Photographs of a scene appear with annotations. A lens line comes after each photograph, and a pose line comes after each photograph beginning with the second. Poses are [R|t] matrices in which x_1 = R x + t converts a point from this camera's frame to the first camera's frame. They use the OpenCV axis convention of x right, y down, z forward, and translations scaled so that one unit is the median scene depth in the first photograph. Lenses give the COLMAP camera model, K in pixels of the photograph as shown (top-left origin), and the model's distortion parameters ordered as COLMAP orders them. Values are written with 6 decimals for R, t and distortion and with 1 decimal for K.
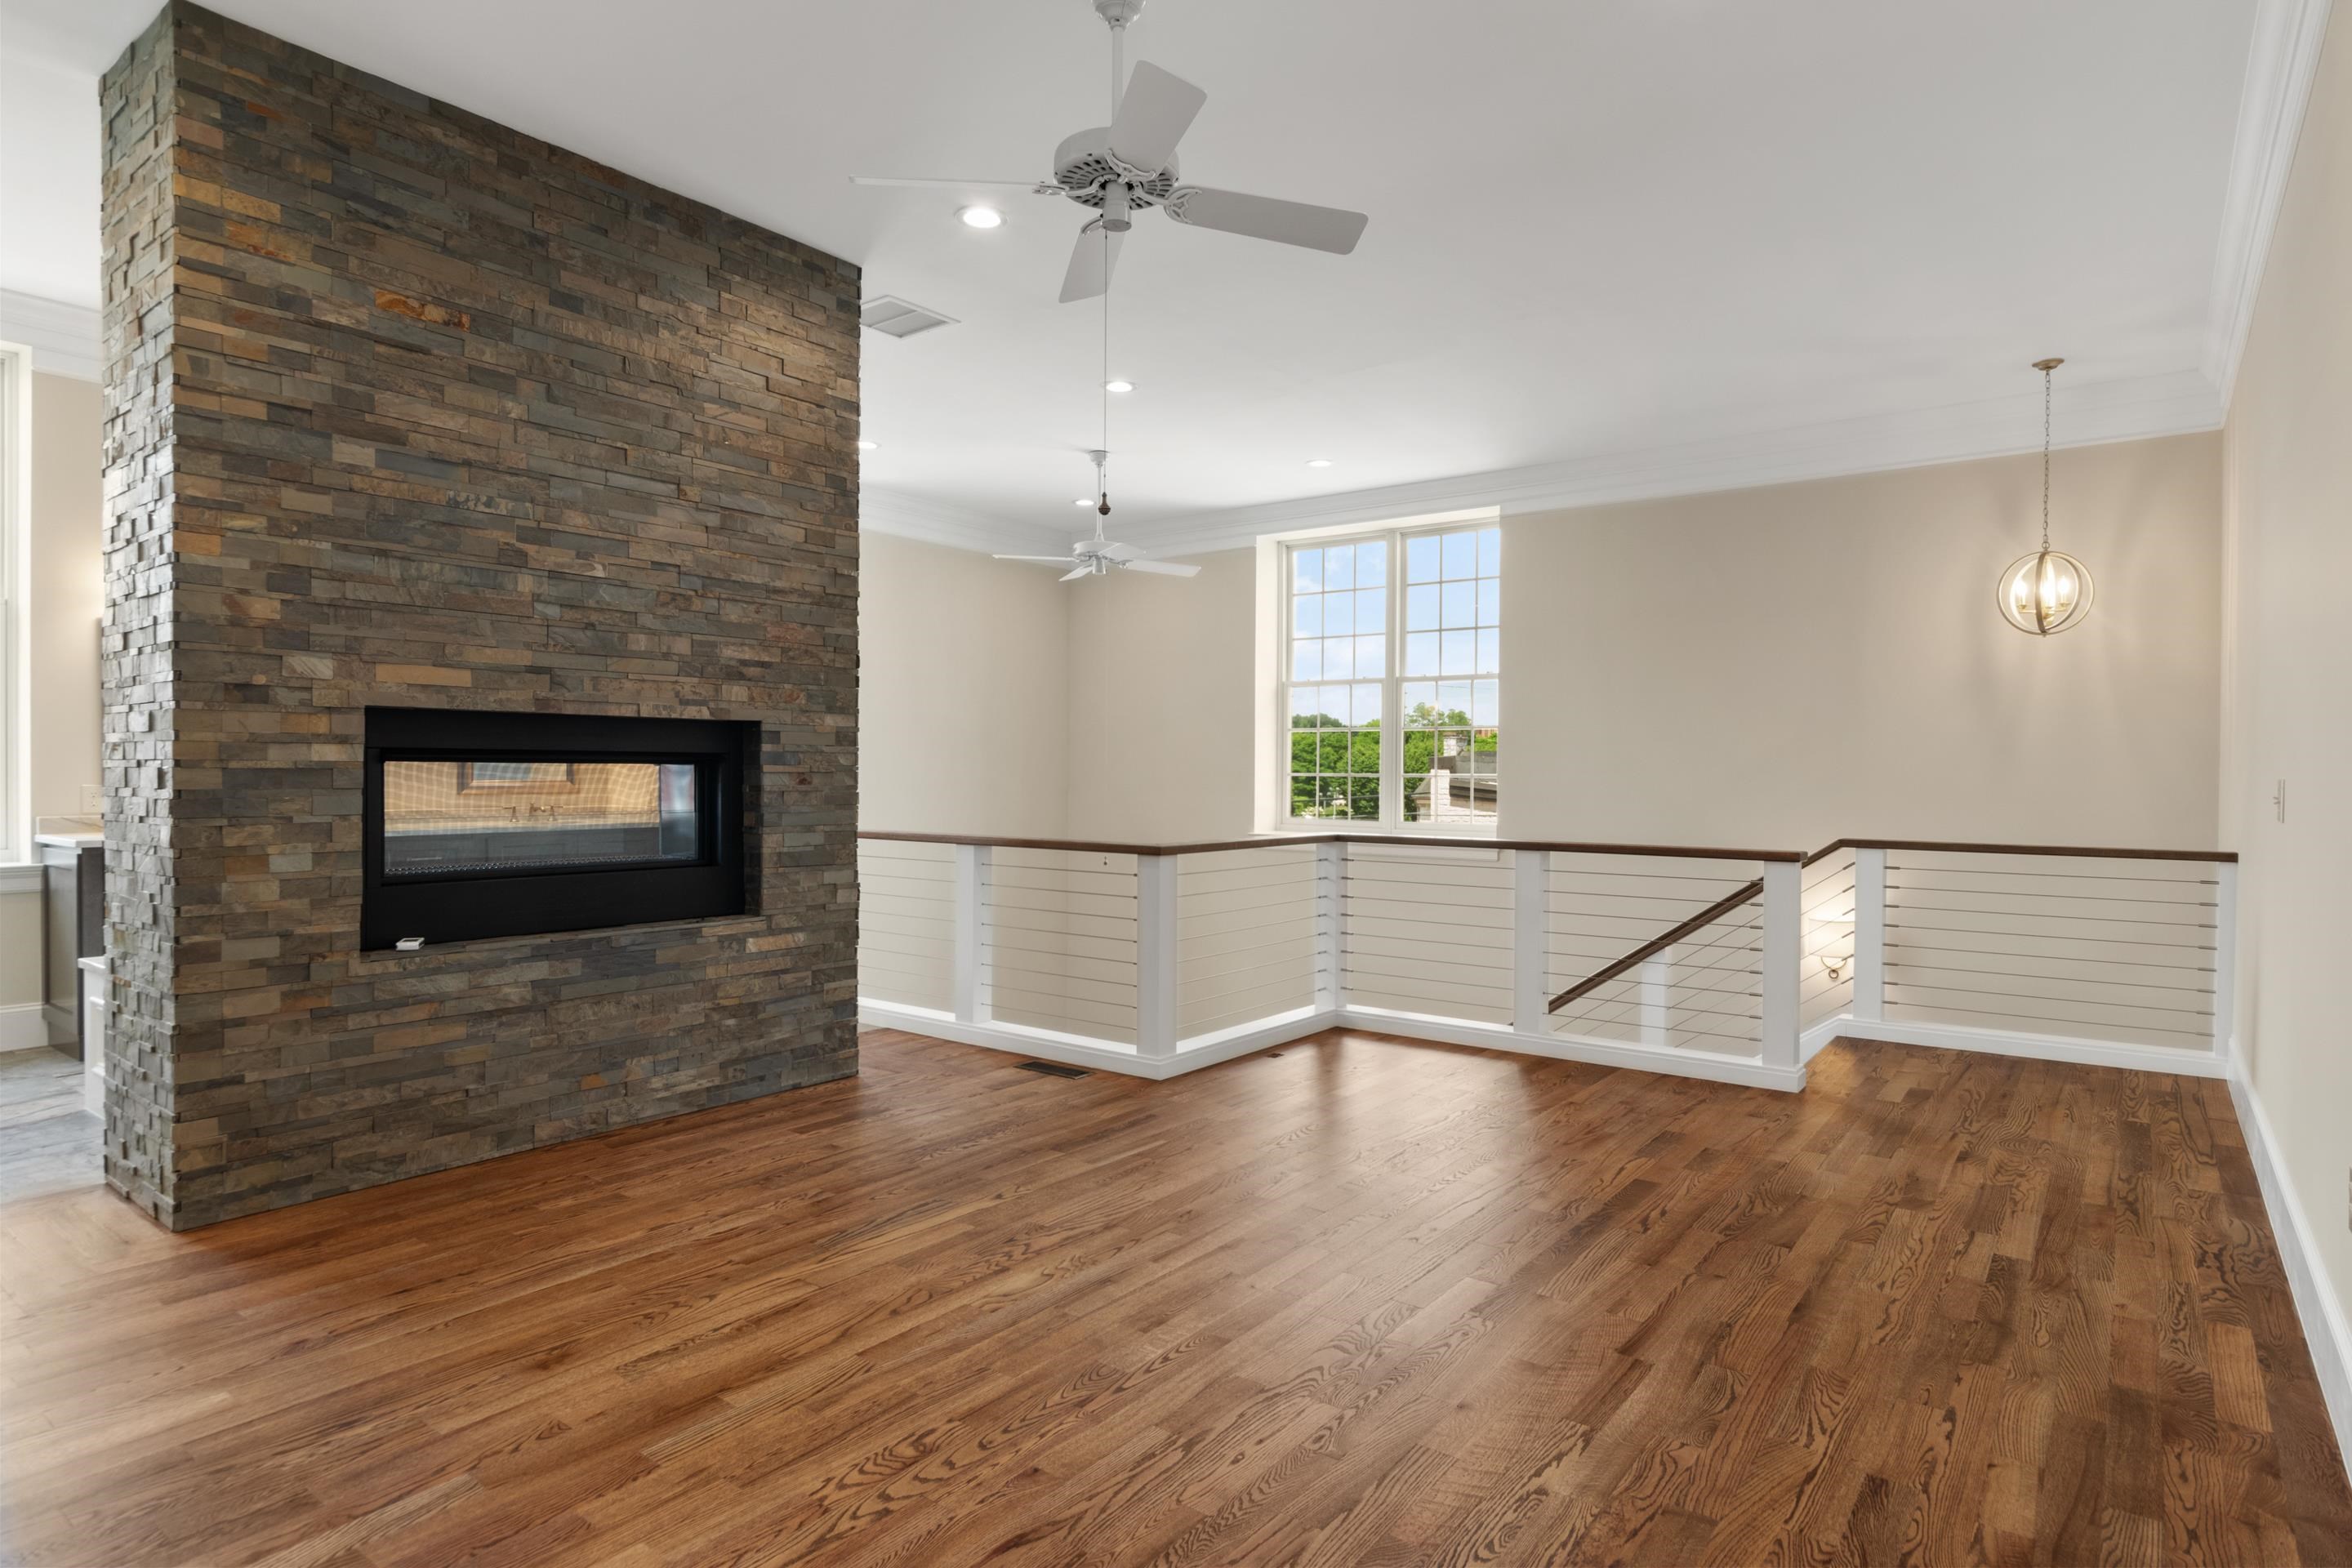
lens RADIAL K [[1349.4, 0, 1184.8], [0, 1349.4, 801.2], [0, 0, 1]] dist [-0.001585, -0.000102]
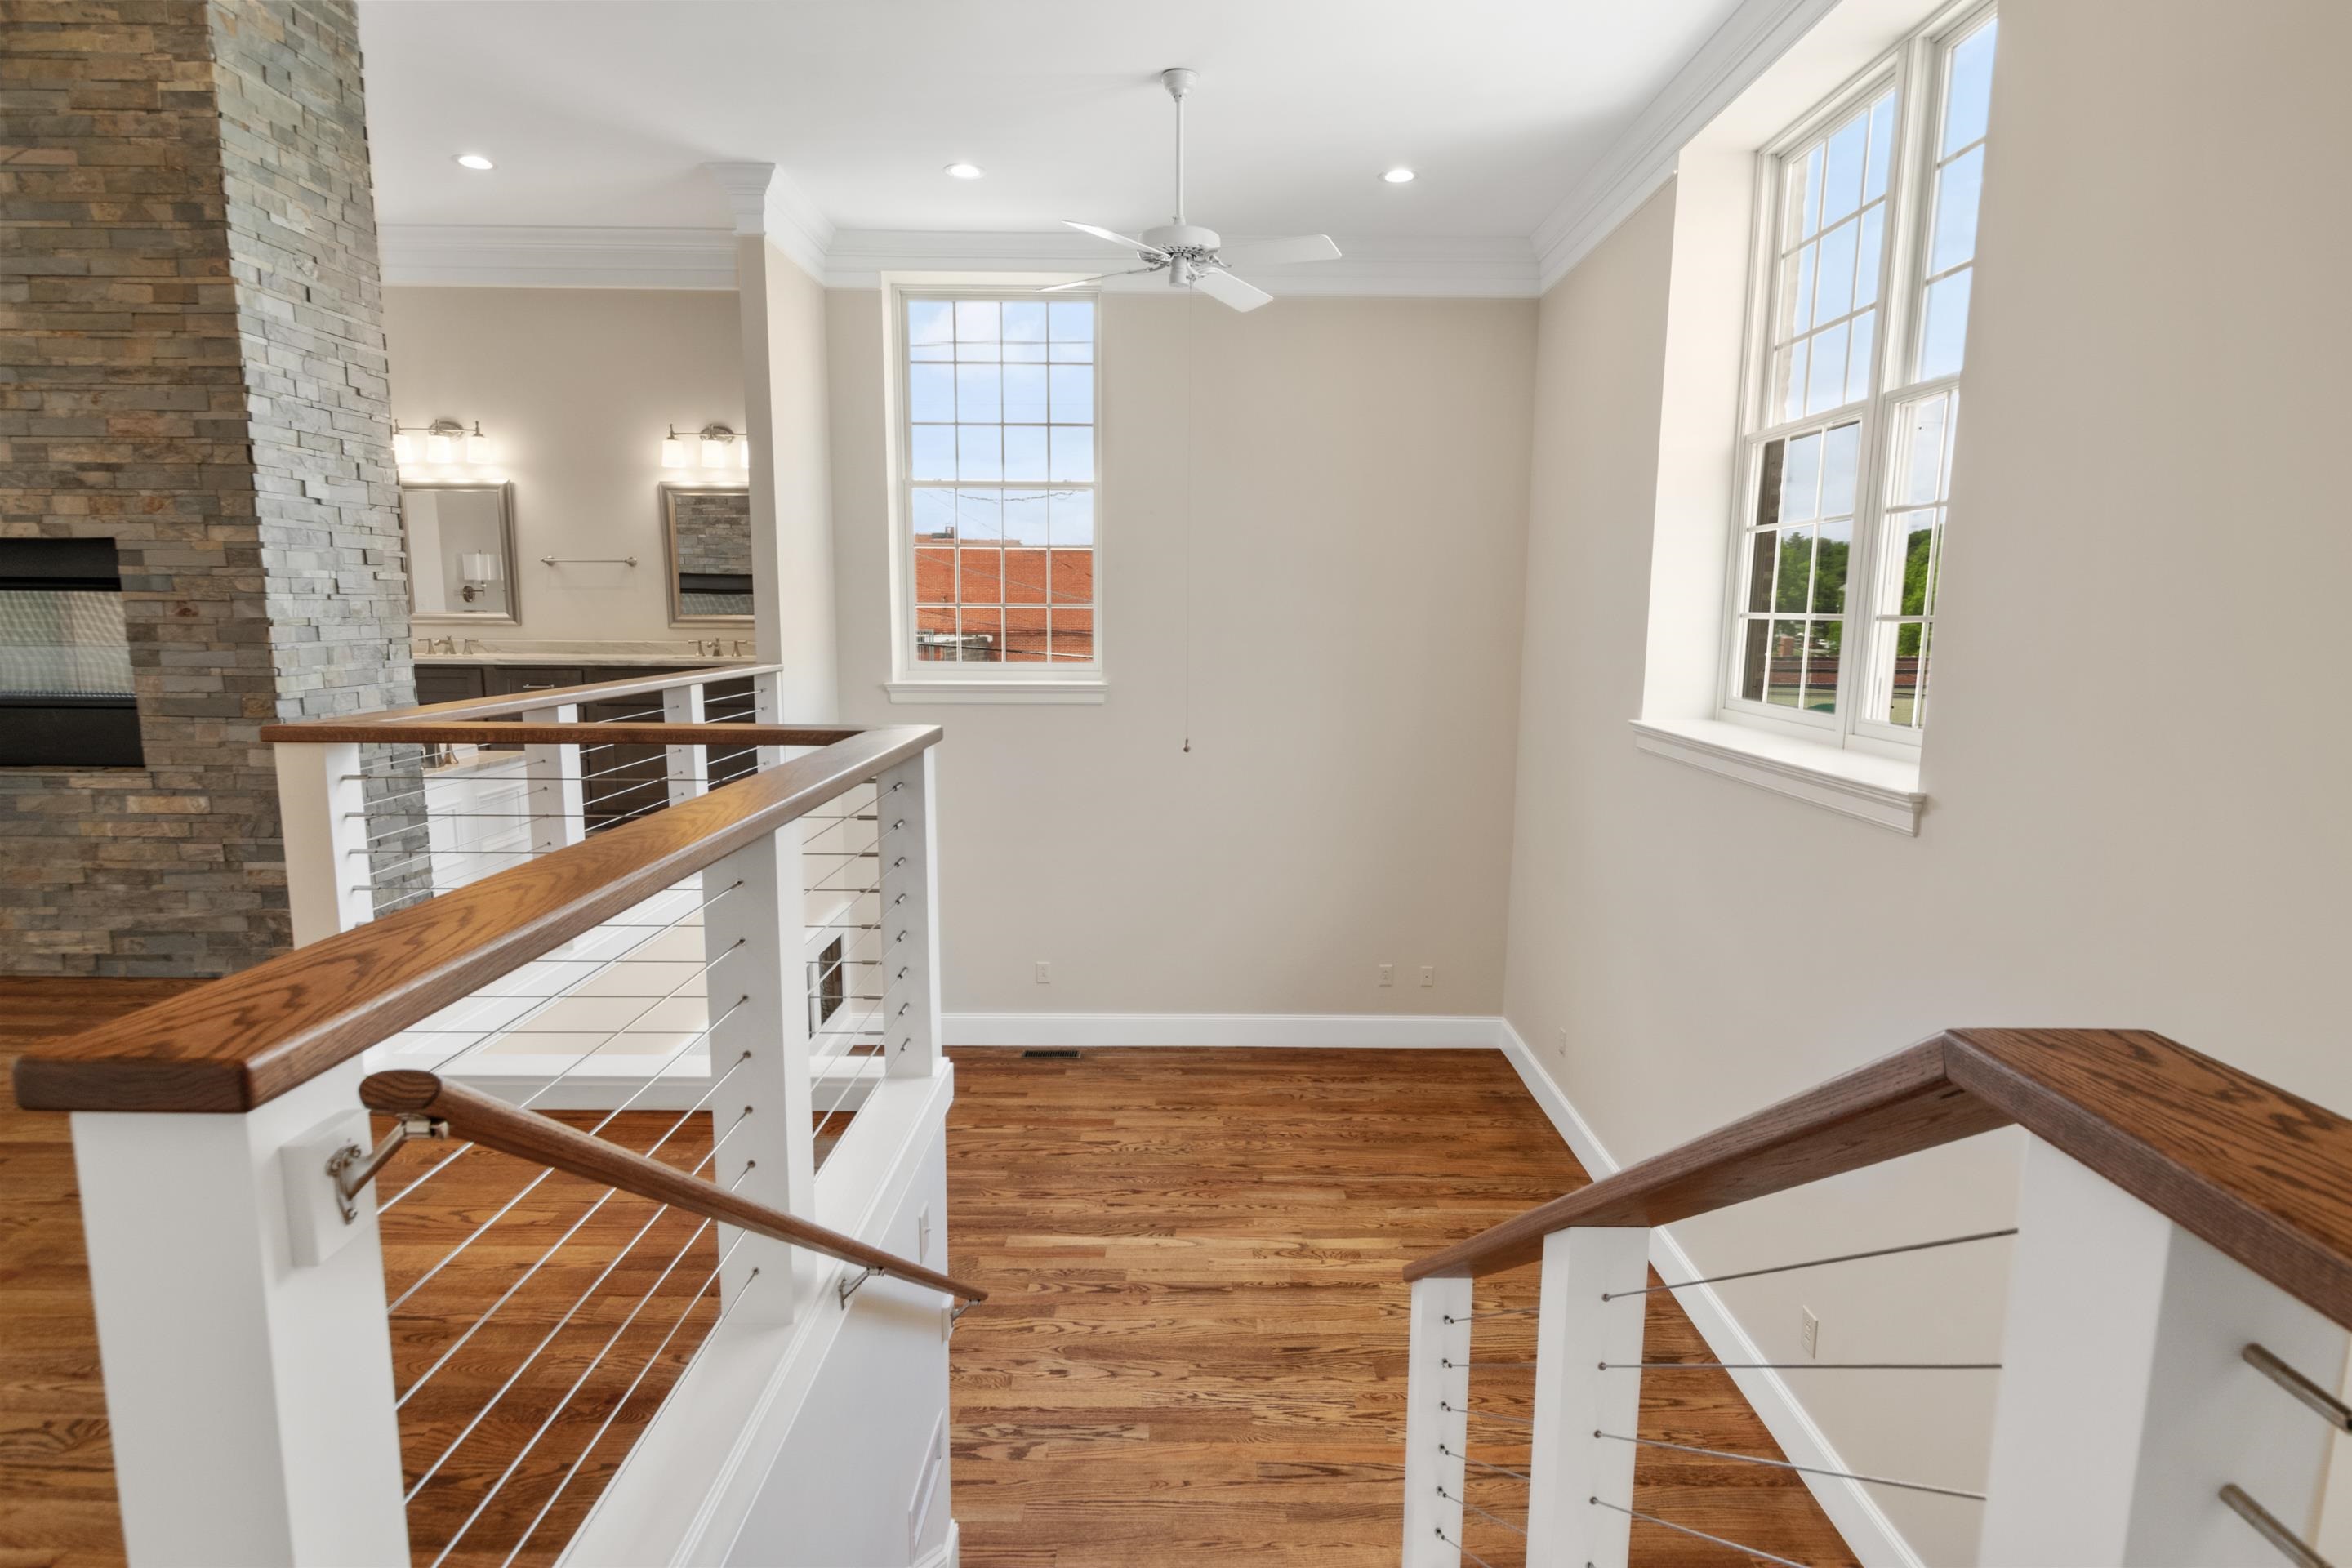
lens RADIAL K [[1183.6, 0, 1176.0], [0, 1183.6, 784.0], [0, 0, 1]] dist [0.002451, 0.000651]
pose [[0.575695, 0.117732, -0.809145, 0.660631], [-0.020079, 0.991317, 0.129952, -0.017159], [0.817418, -0.058566, 0.573060, 1.095839]]
